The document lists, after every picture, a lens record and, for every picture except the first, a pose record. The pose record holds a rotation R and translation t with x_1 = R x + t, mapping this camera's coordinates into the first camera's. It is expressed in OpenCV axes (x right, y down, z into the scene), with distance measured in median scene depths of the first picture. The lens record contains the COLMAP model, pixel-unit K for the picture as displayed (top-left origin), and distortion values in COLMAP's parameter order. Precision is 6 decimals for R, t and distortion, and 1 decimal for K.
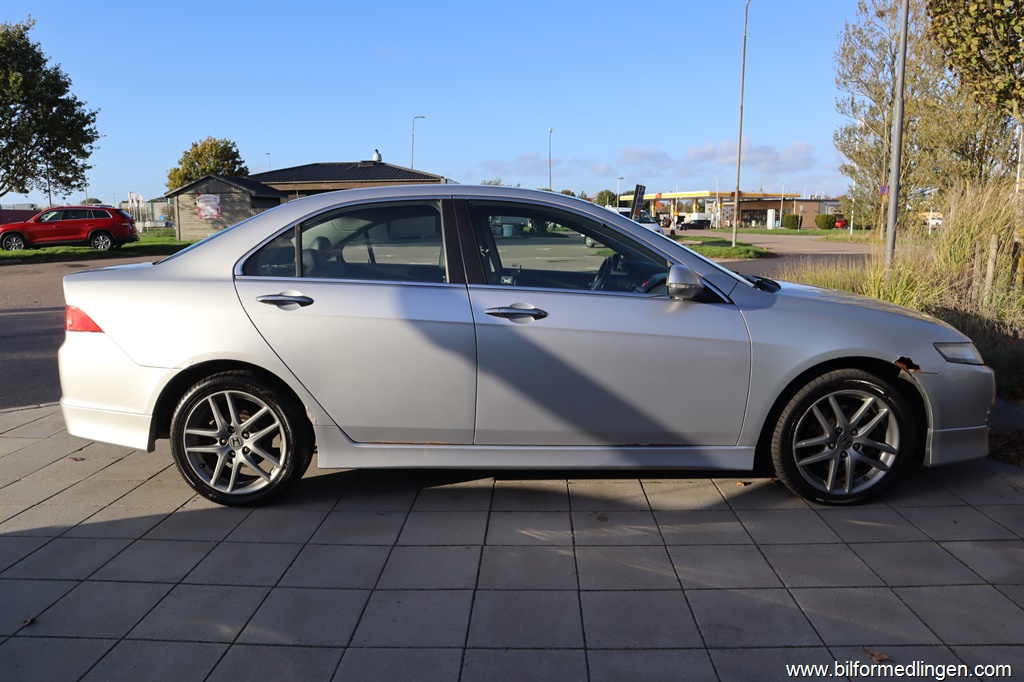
lens RADIAL K [[732.8, 0, 512.0], [0, 732.8, 341.0], [0, 0, 1]] dist [-0.122536, 0.078933]
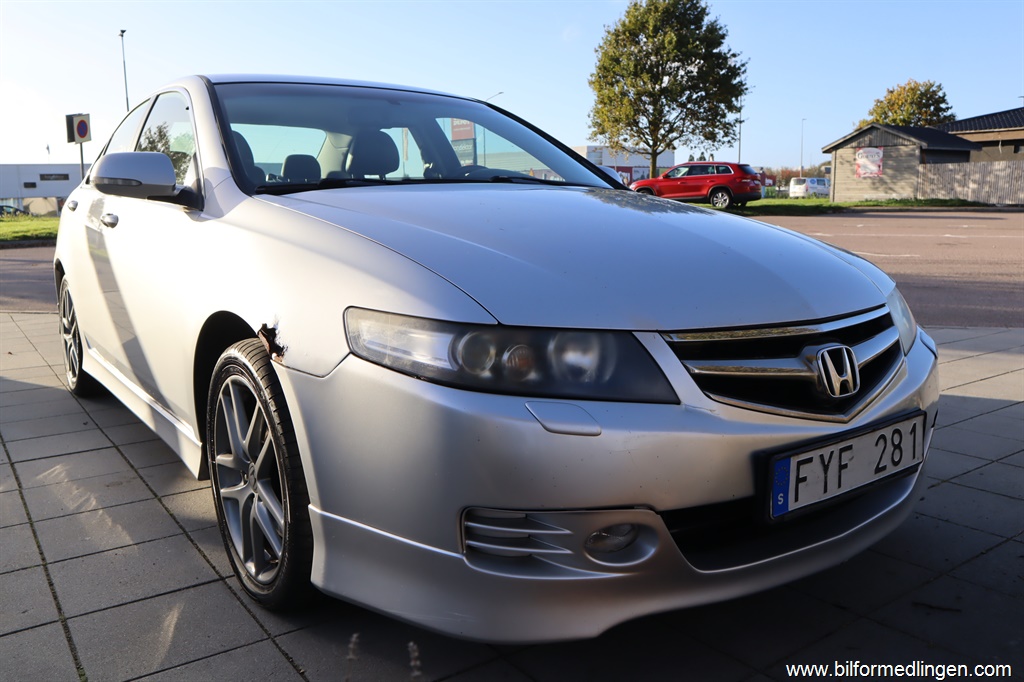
lens RADIAL K [[819.5, 0, 512.0], [0, 819.5, 341.0], [0, 0, 1]] dist [-0.015323, -0.006479]
pose [[0.612603, 0.139812, -0.777927, 0.103373], [-0.123534, 0.989072, 0.080479, -0.002751], [0.780677, 0.046799, 0.623180, 0.070515]]
